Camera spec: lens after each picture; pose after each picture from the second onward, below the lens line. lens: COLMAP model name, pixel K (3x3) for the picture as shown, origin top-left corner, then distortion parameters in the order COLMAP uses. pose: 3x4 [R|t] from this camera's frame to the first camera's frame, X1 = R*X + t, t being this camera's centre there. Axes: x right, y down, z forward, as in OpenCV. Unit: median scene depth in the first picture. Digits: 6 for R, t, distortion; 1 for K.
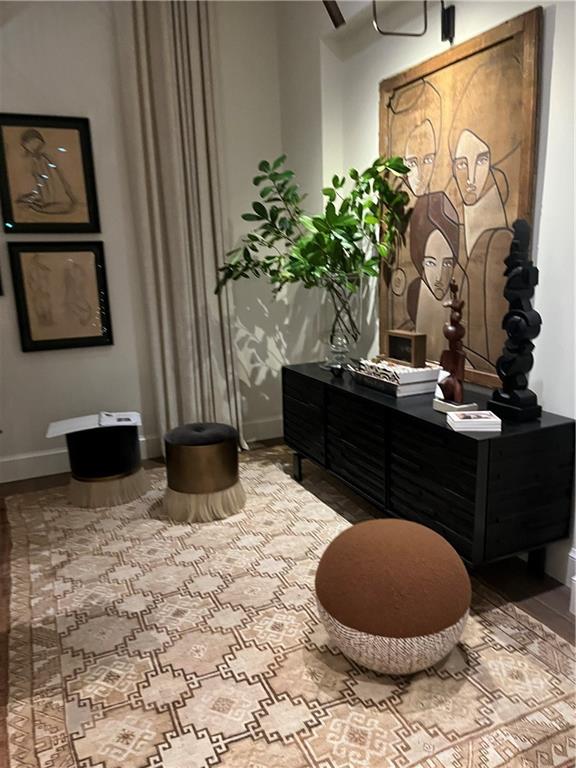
lens RADIAL K [[581.2, 0, 289.2], [0, 581.2, 382.2], [0, 0, 1]] dist [0.060477, -0.077692]
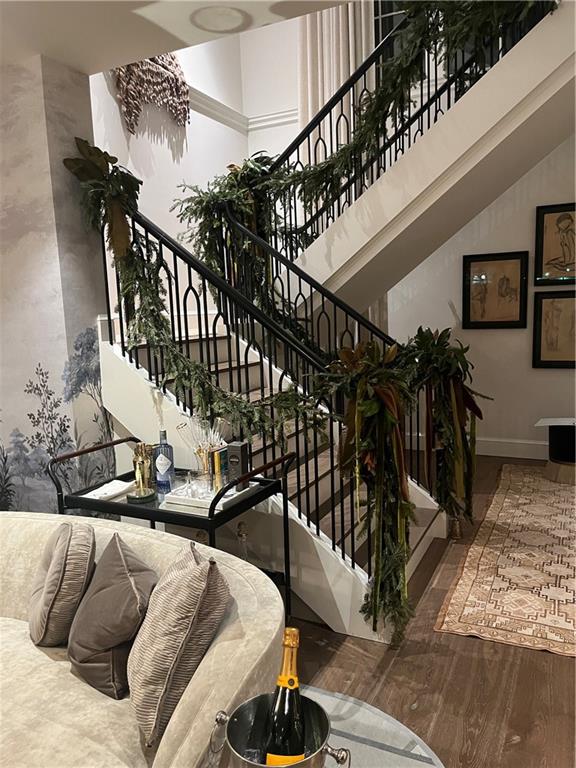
lens RADIAL K [[581.2, 0, 291.5], [0, 581.2, 386.6], [0, 0, 1]] dist [0.060477, -0.077692]
pose [[0.632776, 0.122654, -0.764559, 0.361340], [-0.166190, 0.985878, 0.020614, 0.083739], [0.756290, 0.114018, 0.644224, -0.475834]]
